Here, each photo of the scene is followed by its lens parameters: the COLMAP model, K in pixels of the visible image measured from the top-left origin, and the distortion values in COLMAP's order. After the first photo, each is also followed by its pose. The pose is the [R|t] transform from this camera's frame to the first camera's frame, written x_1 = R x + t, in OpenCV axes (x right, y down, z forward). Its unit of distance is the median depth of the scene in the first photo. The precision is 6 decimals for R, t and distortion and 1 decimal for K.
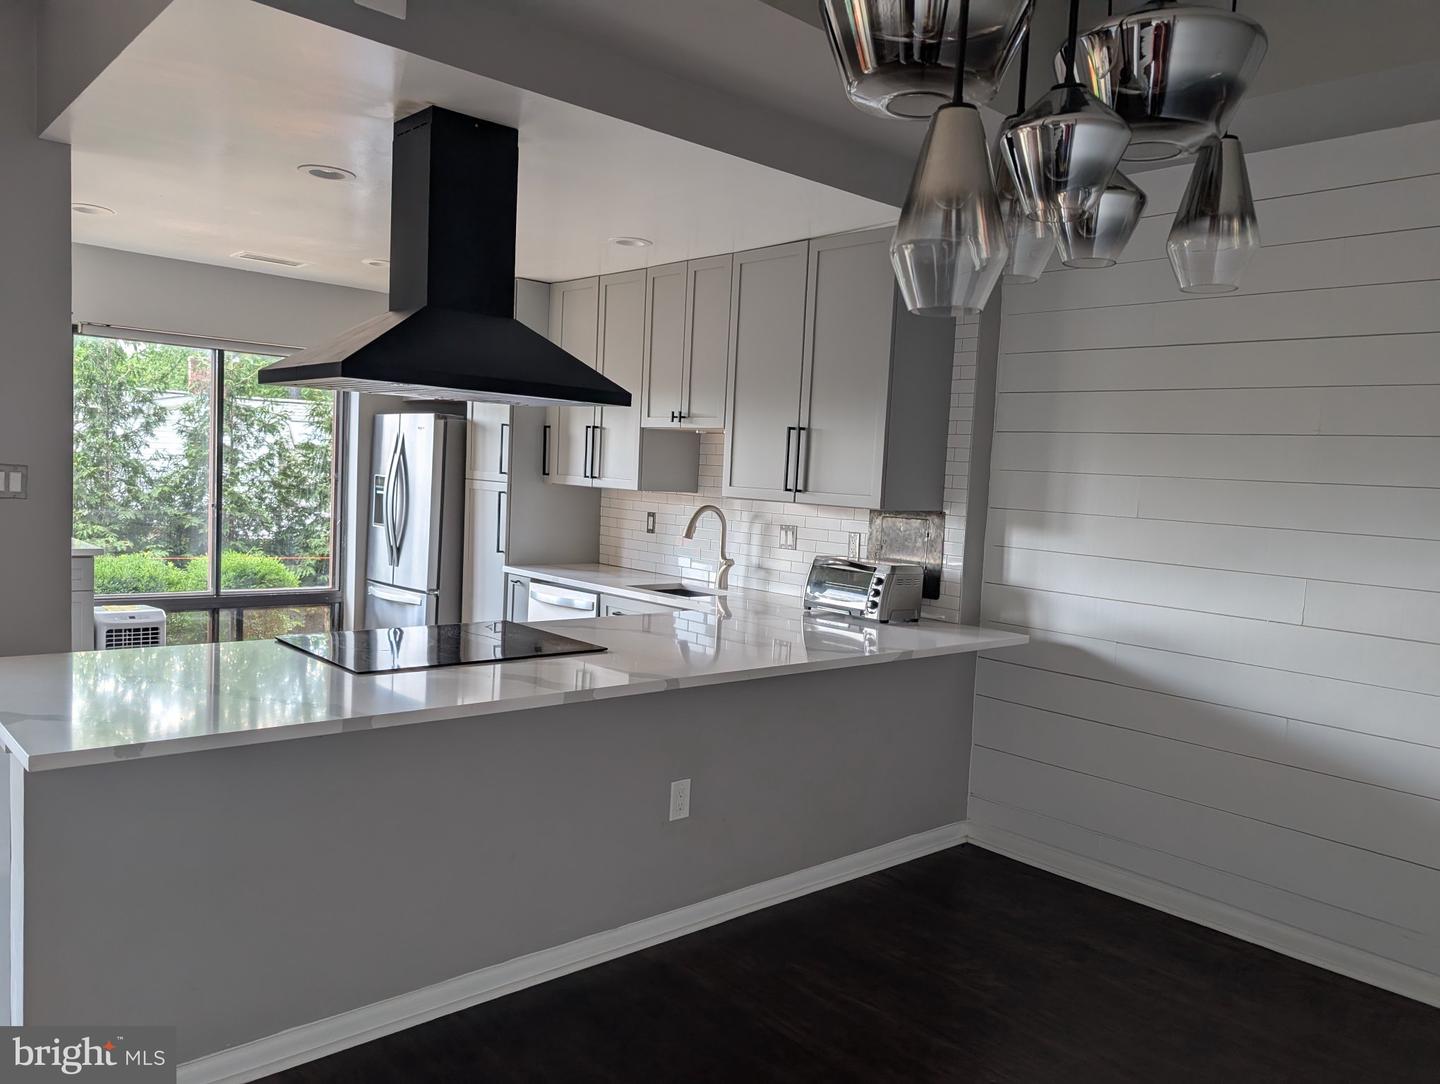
lens RADIAL K [[1064.5, 0, 716.8], [0, 1064.5, 543.0], [0, 0, 1]] dist [0.030019, -0.029728]
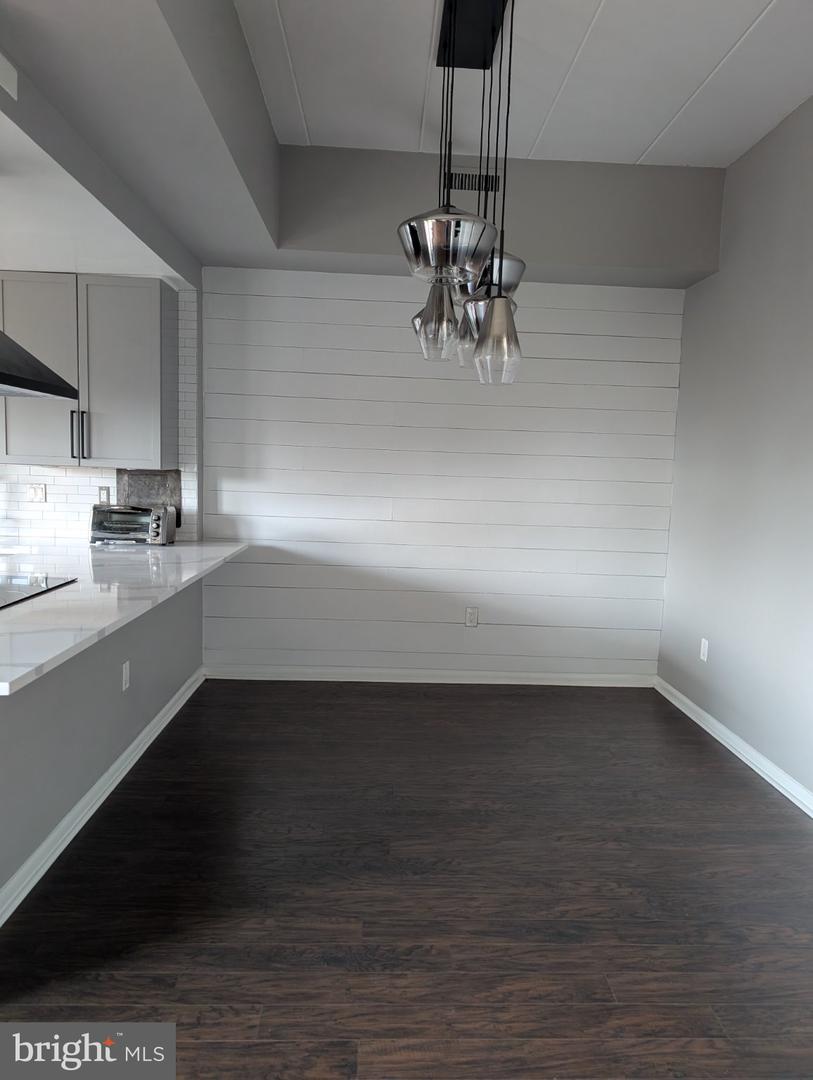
lens RADIAL K [[798.4, 0, 415.7], [0, 798.4, 545.5], [0, 0, 1]] dist [0.030019, -0.029728]
pose [[0.633729, -0.106218, 0.766228, -0.390990], [0.050509, 0.994096, 0.096031, -0.012139], [-0.771904, -0.022156, 0.635353, 0.008949]]
